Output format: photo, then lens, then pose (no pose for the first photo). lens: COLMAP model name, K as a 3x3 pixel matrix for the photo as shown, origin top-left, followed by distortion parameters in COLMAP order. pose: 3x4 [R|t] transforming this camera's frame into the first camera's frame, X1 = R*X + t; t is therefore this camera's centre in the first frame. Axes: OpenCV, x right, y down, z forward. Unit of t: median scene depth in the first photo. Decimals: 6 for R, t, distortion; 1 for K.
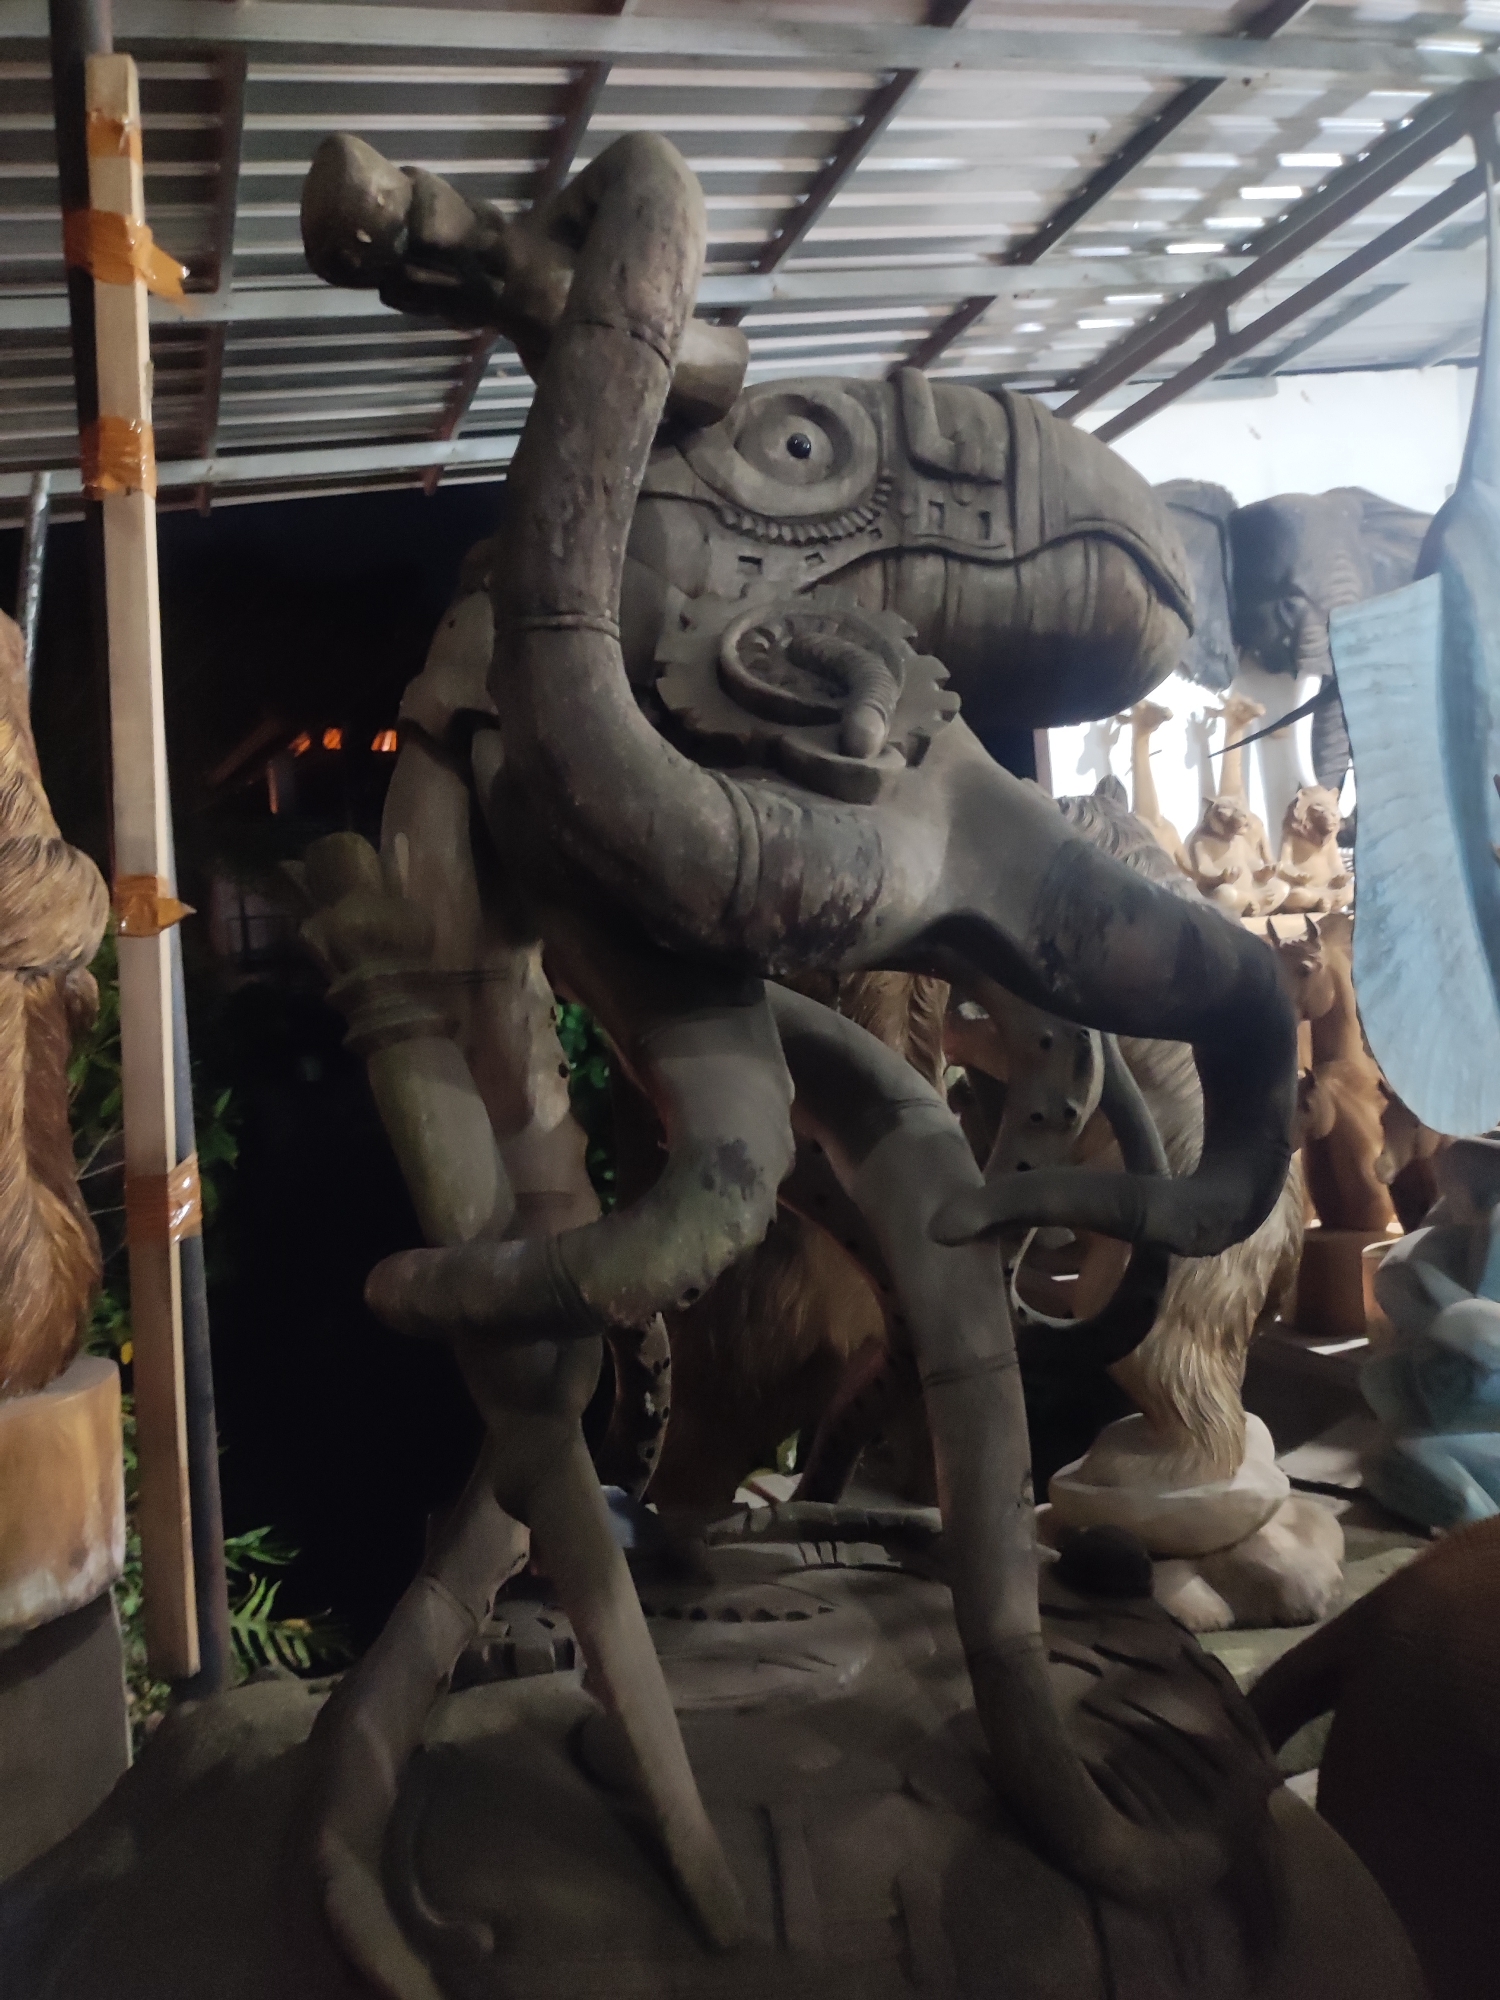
lens RADIAL K [[1495.9, 0, 750.0], [0, 1495.9, 1000.0], [0, 0, 1]] dist [0.029282, -0.012910]
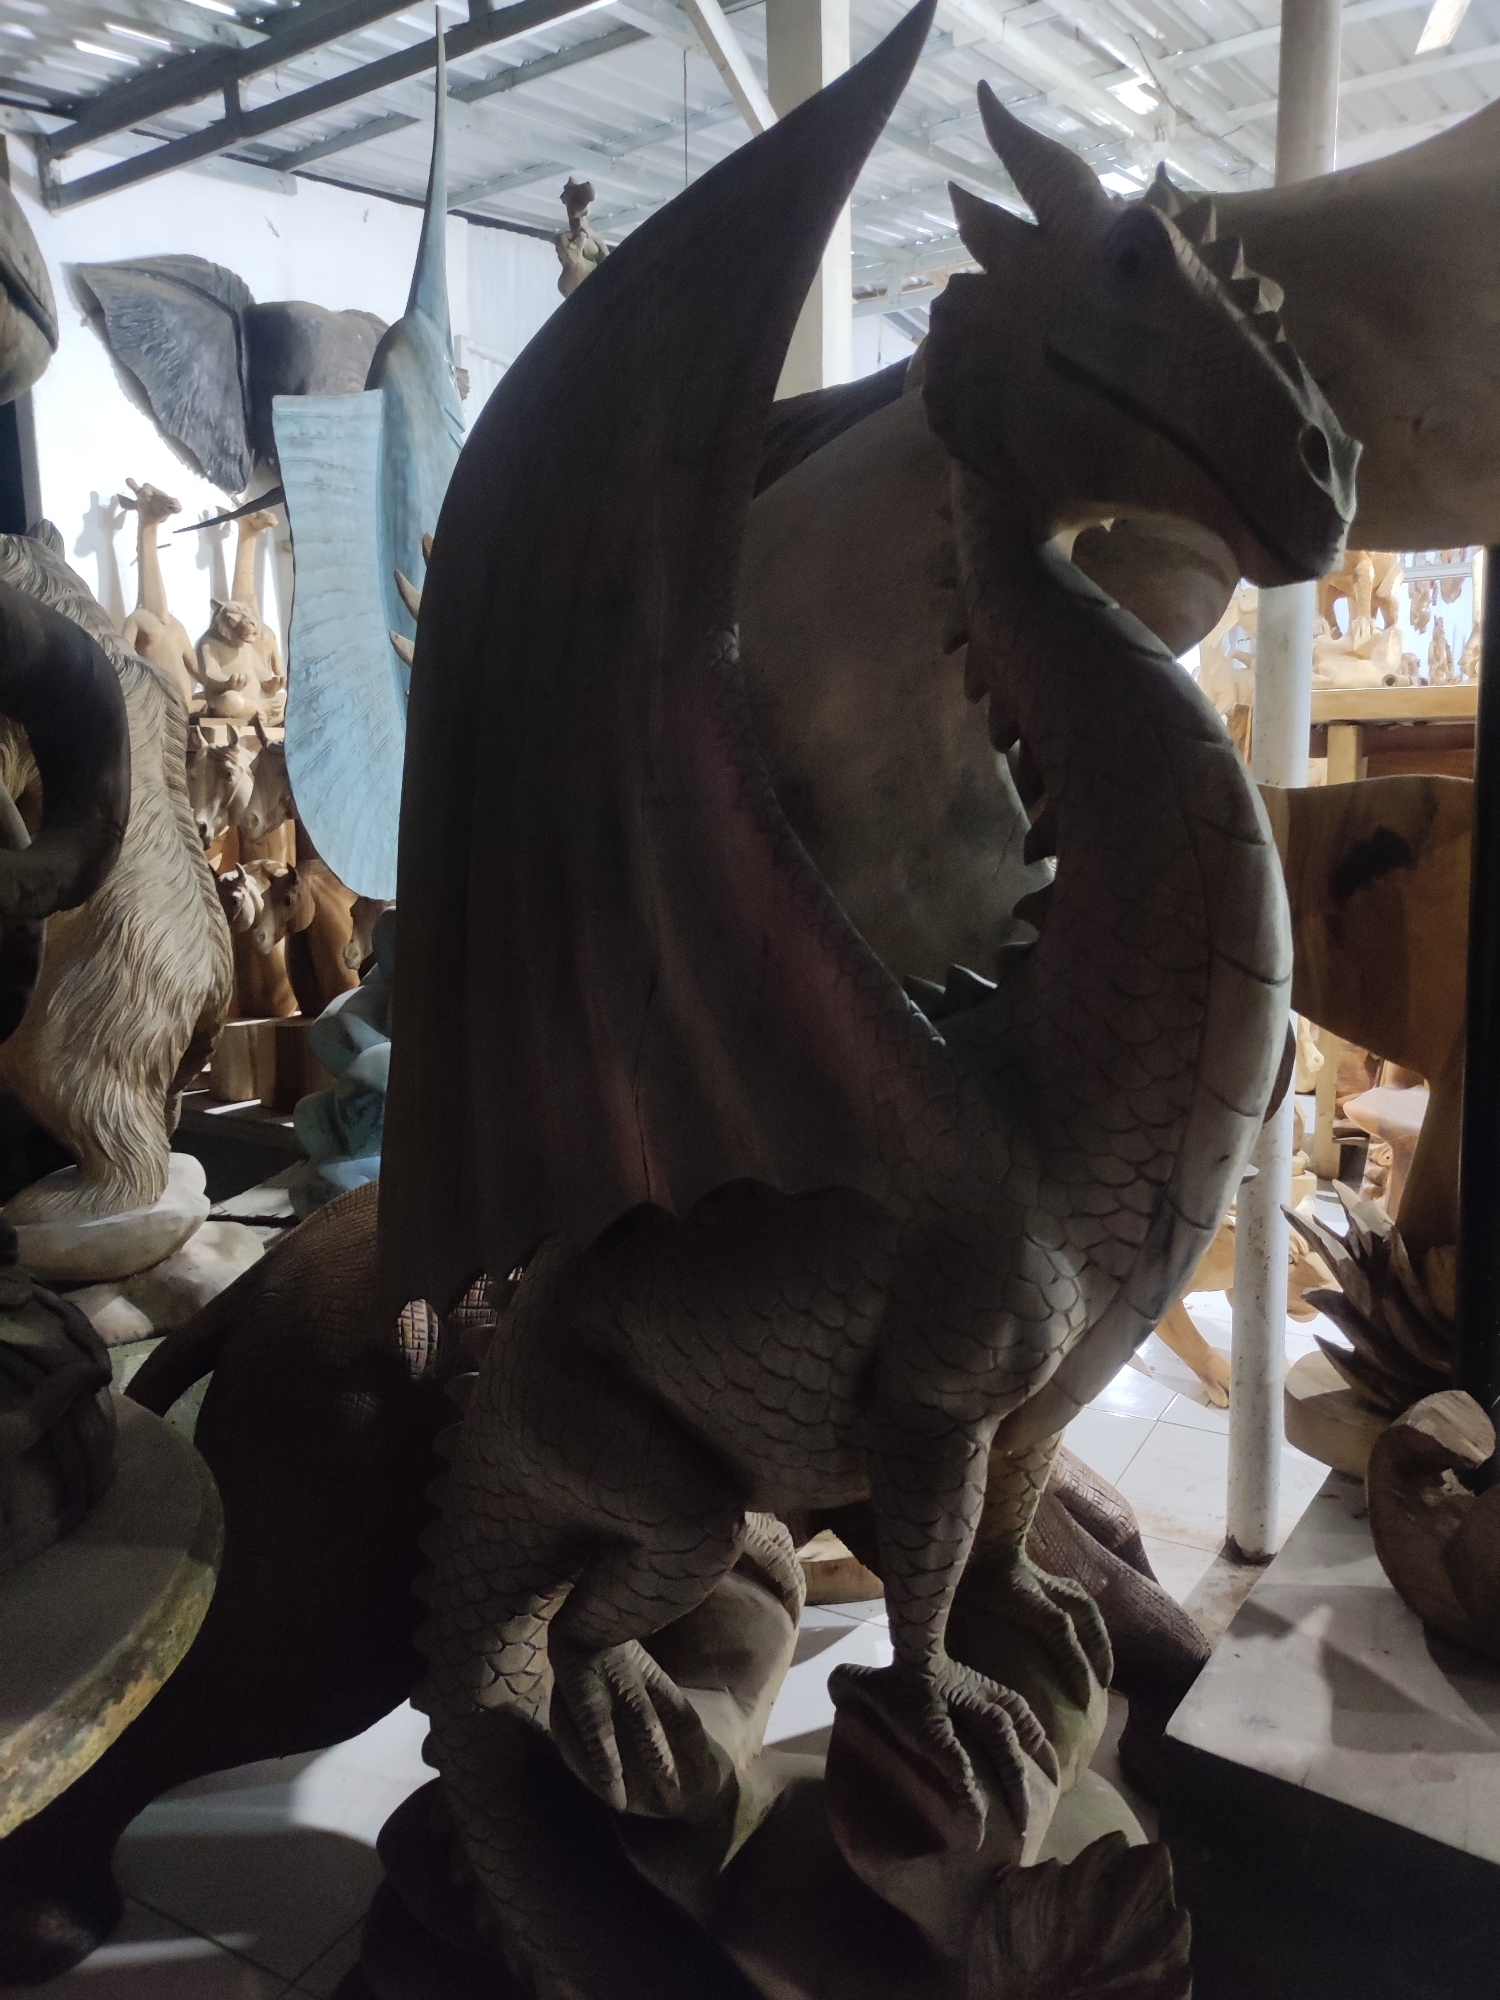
lens RADIAL K [[1495.9, 0, 750.0], [0, 1495.9, 1000.0], [0, 0, 1]] dist [0.029282, -0.012910]
pose [[0.814012, -0.014200, 0.580674, 0.037384], [-0.050748, 0.994140, 0.095451, 0.040835], [-0.578627, -0.107167, 0.808521, -0.086842]]
